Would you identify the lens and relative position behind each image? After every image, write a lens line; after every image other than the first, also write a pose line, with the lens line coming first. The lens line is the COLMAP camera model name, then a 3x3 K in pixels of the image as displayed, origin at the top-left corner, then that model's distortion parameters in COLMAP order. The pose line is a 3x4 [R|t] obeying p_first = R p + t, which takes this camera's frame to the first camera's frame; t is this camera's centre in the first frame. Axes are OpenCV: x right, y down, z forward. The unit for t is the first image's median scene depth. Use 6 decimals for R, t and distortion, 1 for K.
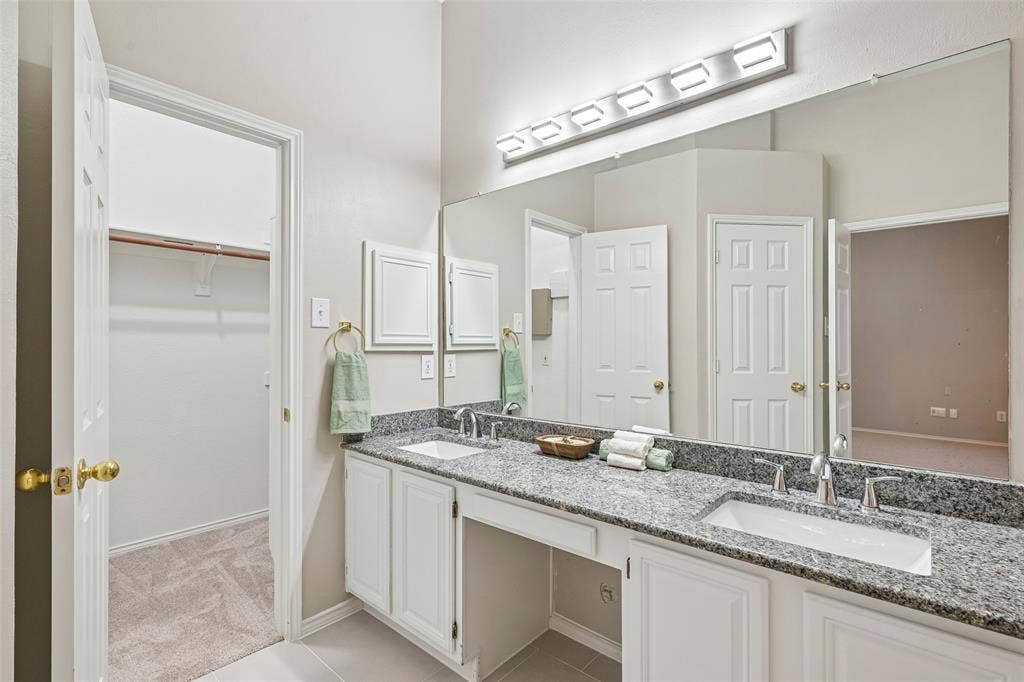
lens RADIAL K [[469.1, 0, 515.4], [0, 469.1, 346.1], [0, 0, 1]] dist [-0.002256, 0.000340]
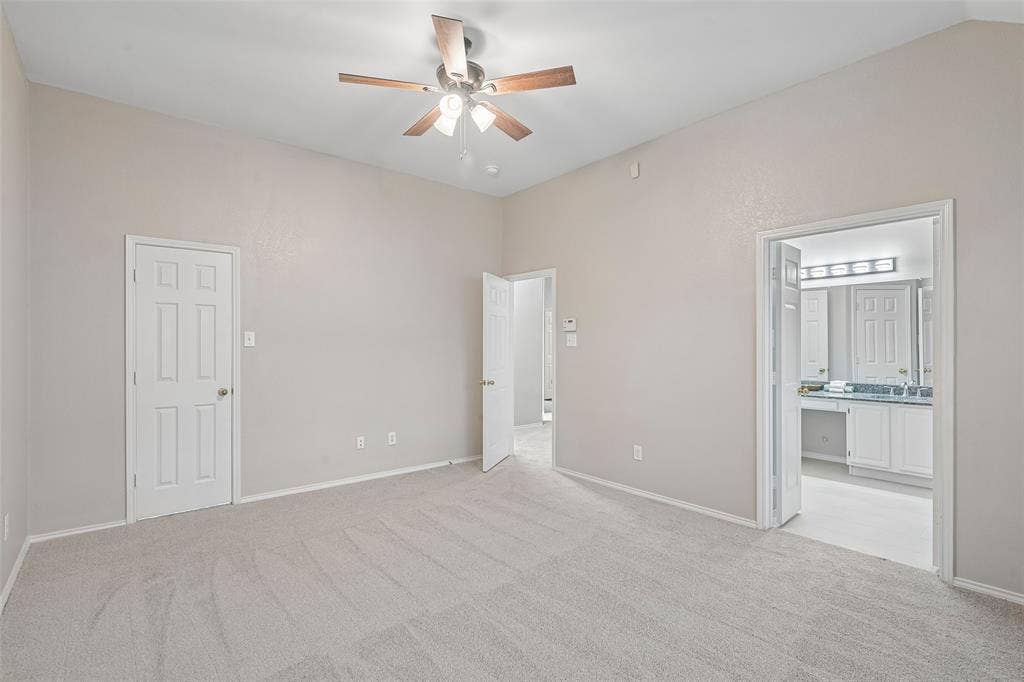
lens RADIAL K [[484.3, 0, 513.8], [0, 484.3, 345.8], [0, 0, 1]] dist [0.001240, -0.000141]
pose [[0.988403, -0.007908, -0.151650, -1.122601], [0.008492, 0.999959, 0.003201, -0.061292], [0.151618, -0.004452, 0.988429, -2.013406]]
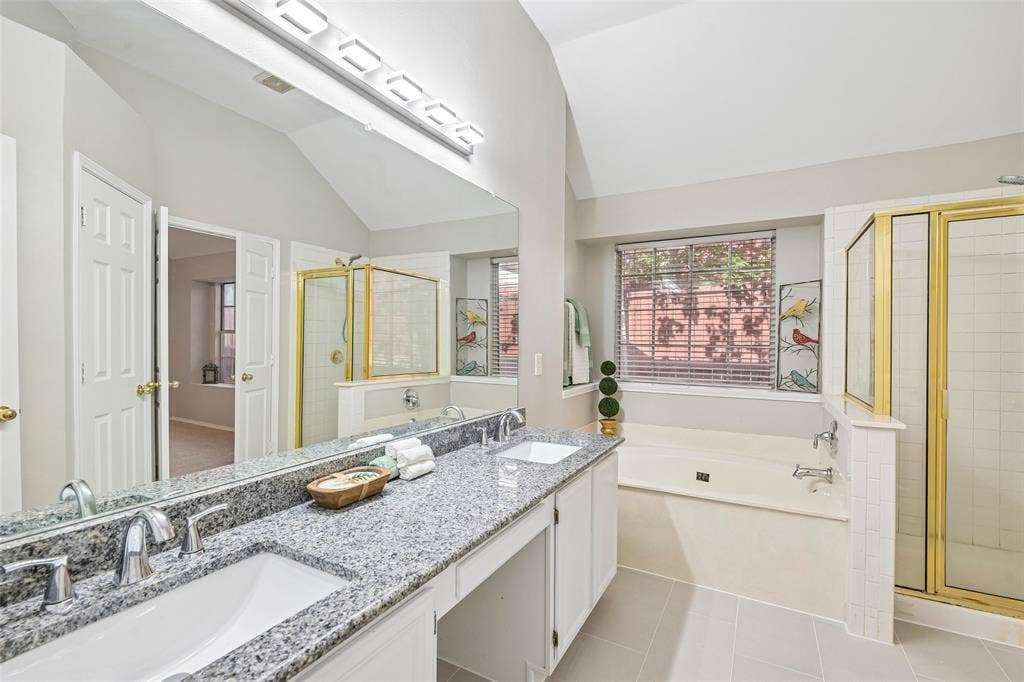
lens RADIAL K [[454.6, 0, 514.3], [0, 454.6, 344.3], [0, 0, 1]] dist [0.001028, 0.000432]
pose [[-0.210994, -0.011188, 0.977423, -0.592143], [-0.007580, 0.999923, 0.009809, -0.018149], [-0.977458, -0.005339, -0.211063, 0.828222]]
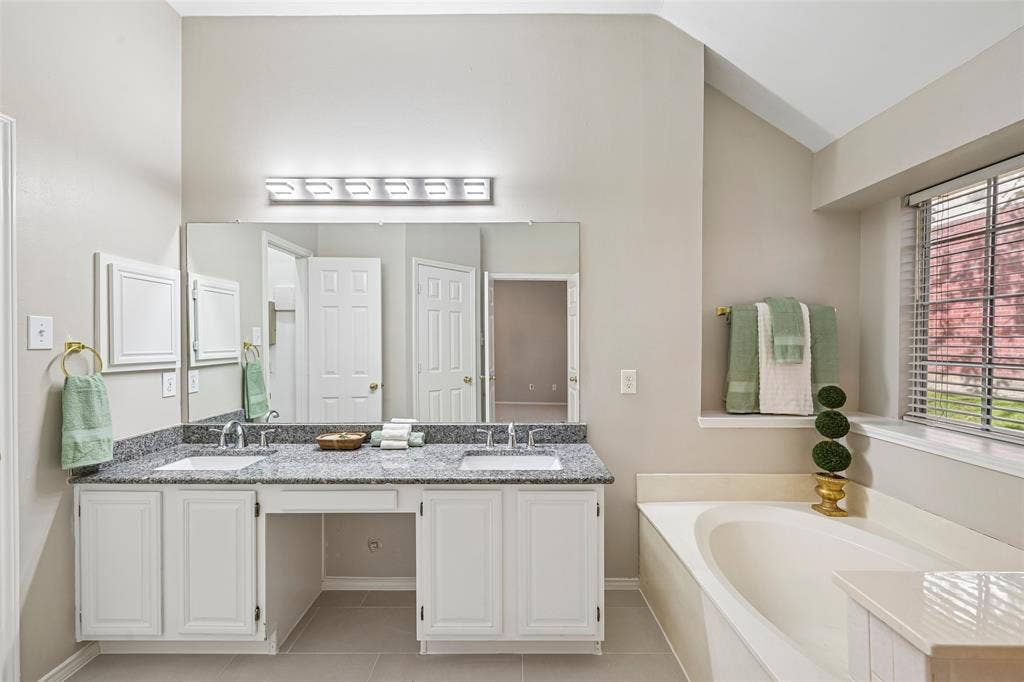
lens RADIAL K [[412.8, 0, 508.0], [0, 412.8, 346.1], [0, 0, 1]] dist [-0.002273, -0.000151]
pose [[0.758584, -0.007793, 0.651529, -0.259781], [0.002309, 0.999954, 0.009271, -0.052304], [-0.651572, -0.005528, 0.758567, -0.142306]]
